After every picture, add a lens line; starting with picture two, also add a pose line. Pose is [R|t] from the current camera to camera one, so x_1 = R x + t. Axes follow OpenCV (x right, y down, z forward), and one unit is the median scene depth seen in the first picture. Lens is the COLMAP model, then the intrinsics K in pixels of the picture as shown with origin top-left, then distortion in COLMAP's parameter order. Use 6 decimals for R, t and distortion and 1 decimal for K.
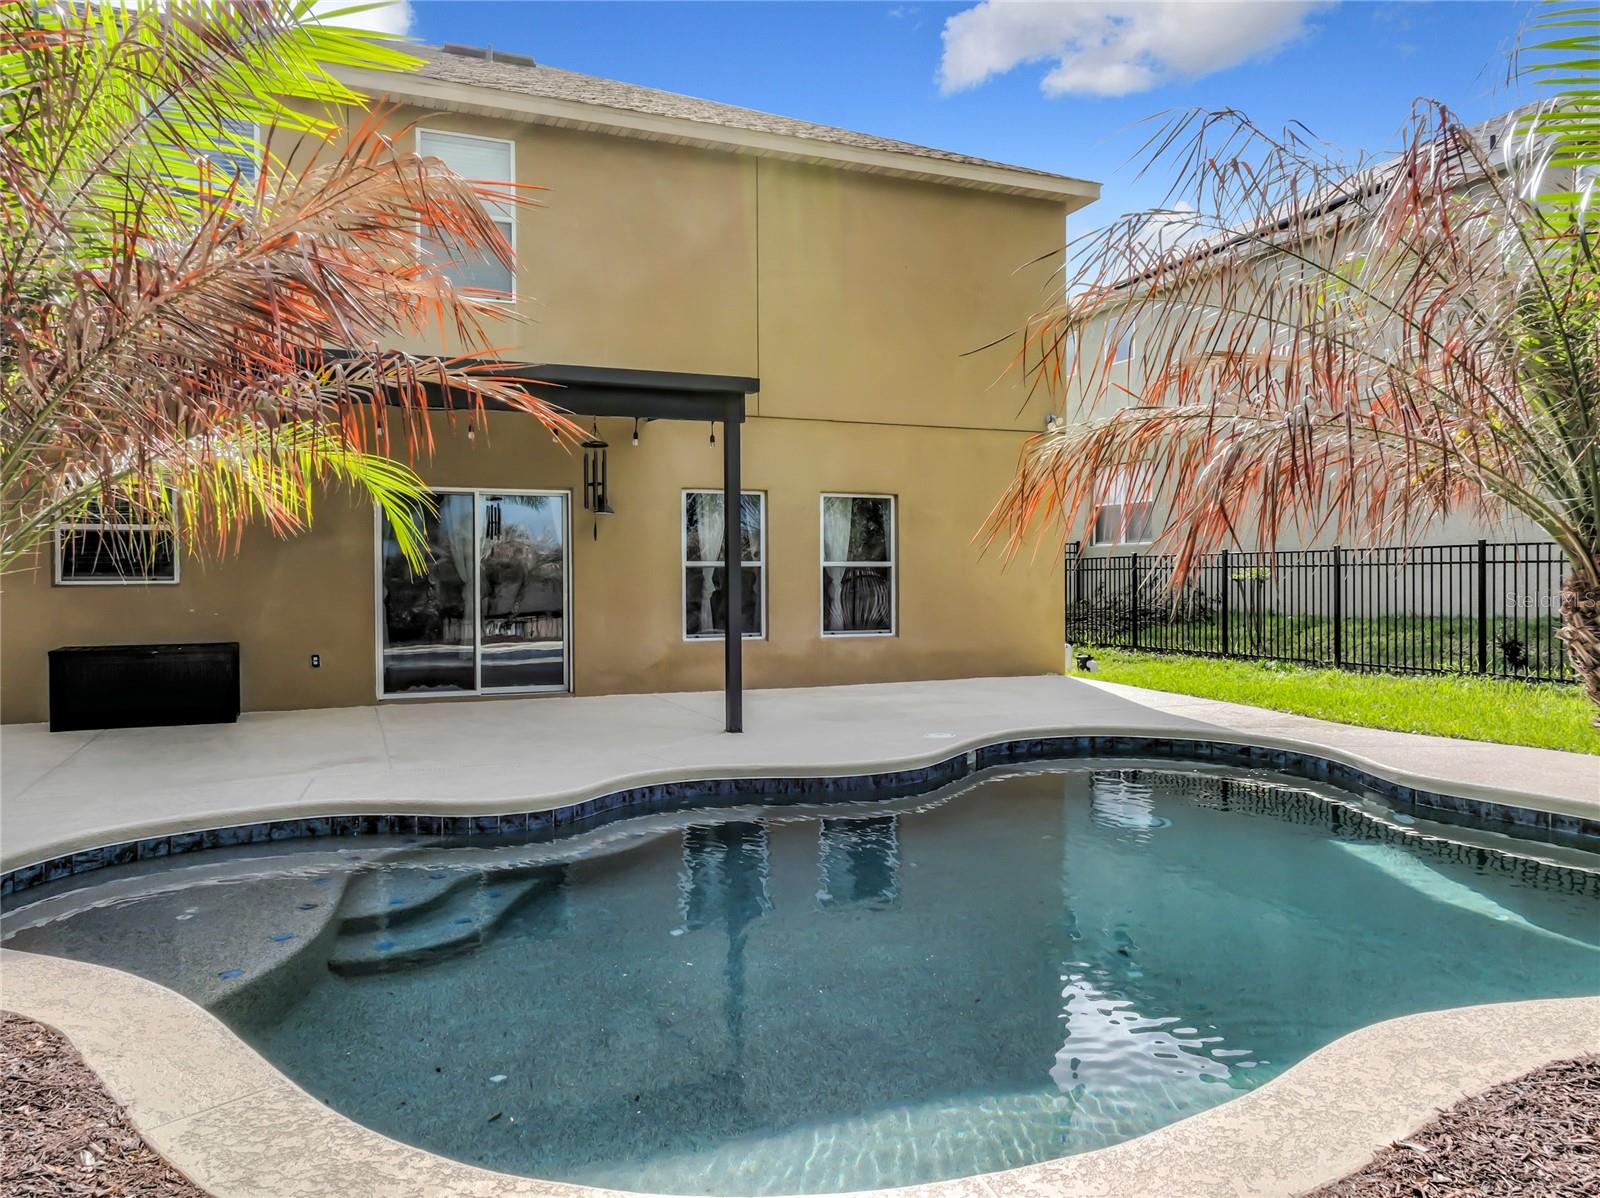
lens RADIAL K [[1098.0, 0, 839.8], [0, 1098.0, 590.6], [0, 0, 1]] dist [0.002506, 0.003437]
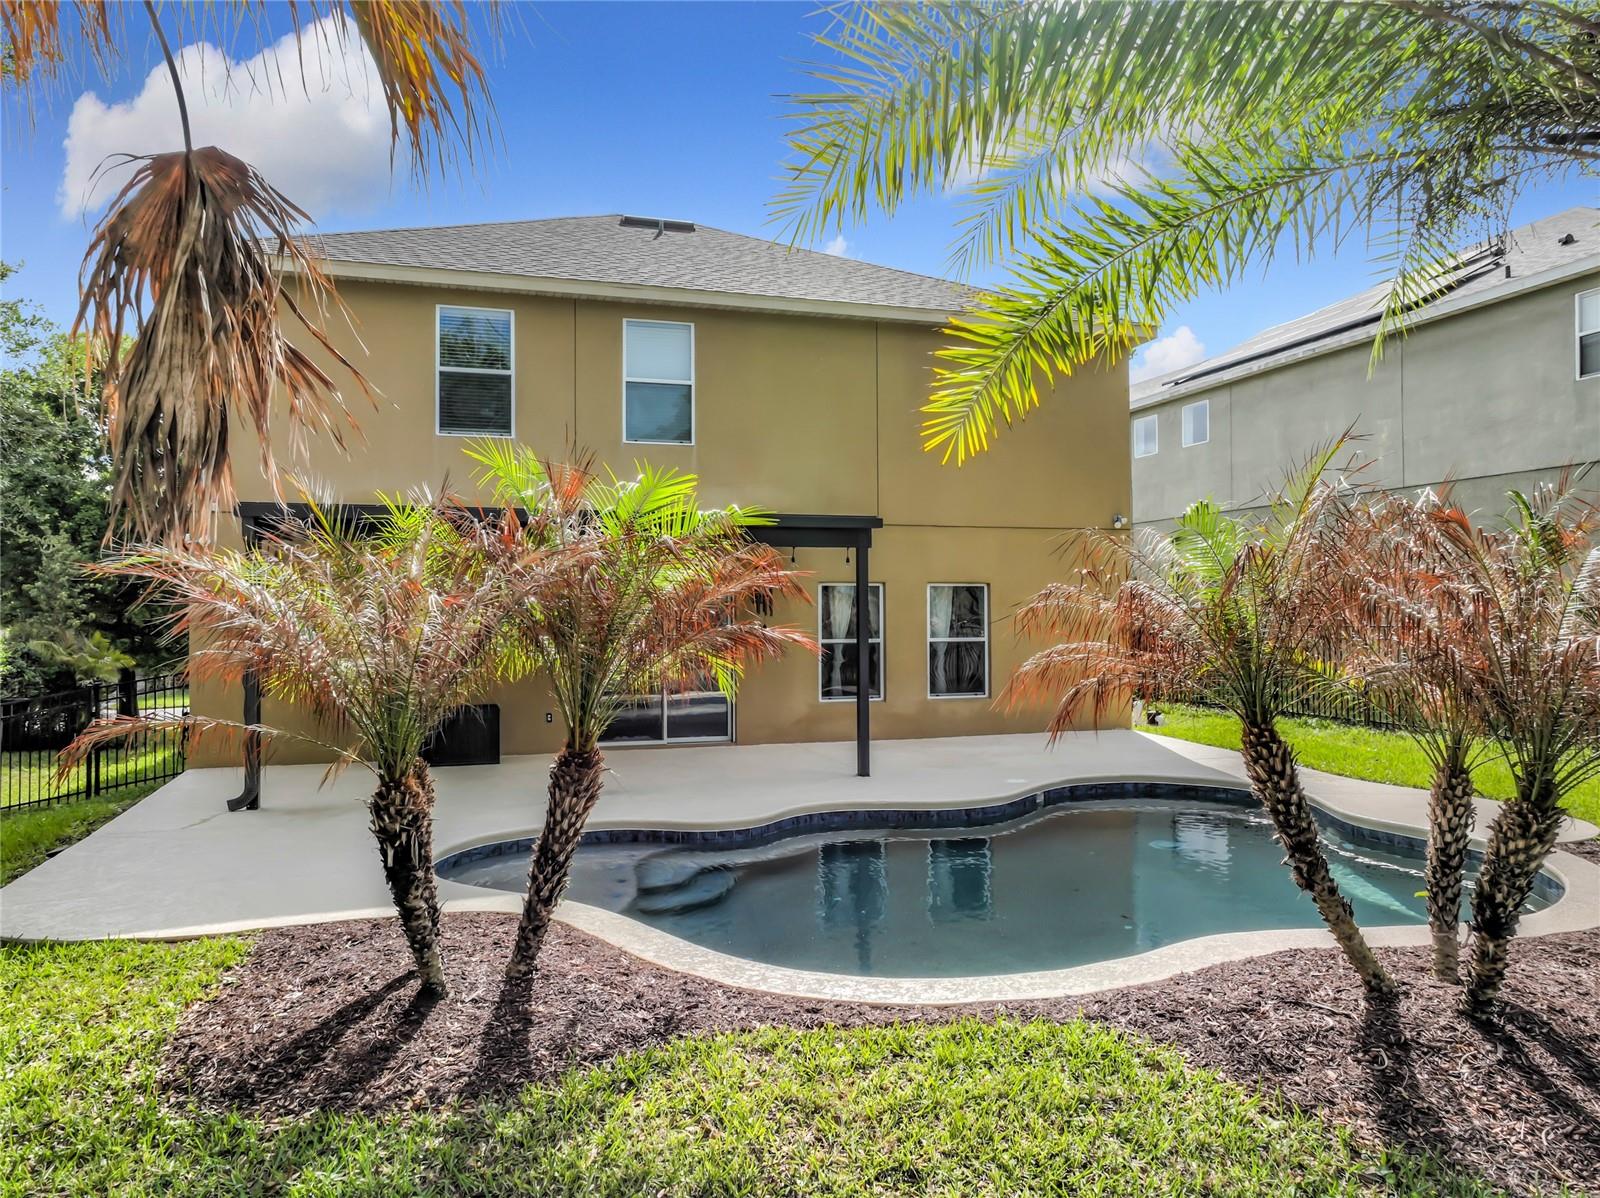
lens RADIAL K [[1125.6, 0, 836.4], [0, 1125.6, 590.9], [0, 0, 1]] dist [0.001032, 0.006026]
pose [[0.995165, -0.003094, -0.098173, 0.005630], [0.000386, 0.999619, -0.027586, -0.048837], [0.098221, 0.027415, 0.994787, -0.312340]]
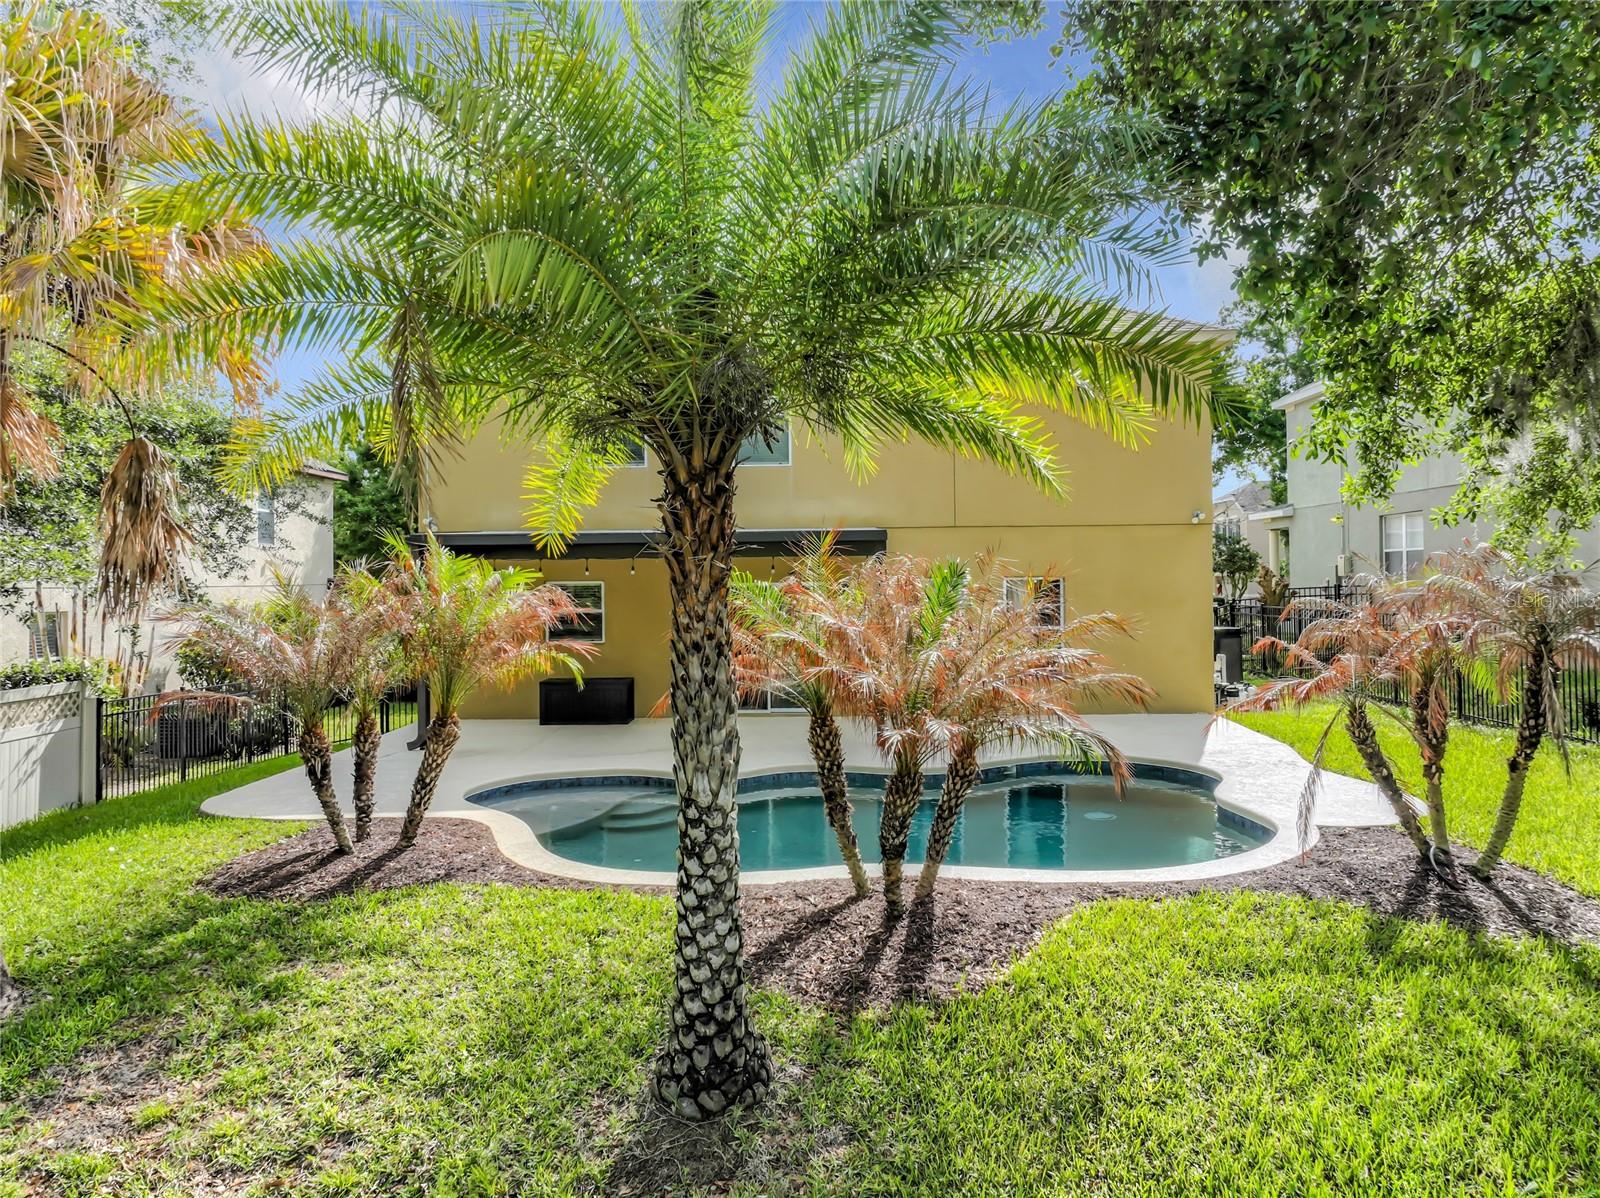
lens RADIAL K [[1140.2, 0, 844.9], [0, 1140.2, 603.9], [0, 0, 1]] dist [0.006256, 0.005849]
pose [[0.913769, 0.003459, -0.406218, 0.460021], [0.001039, 0.999941, 0.010853, -0.083373], [0.406232, -0.010339, 0.913712, -0.468316]]
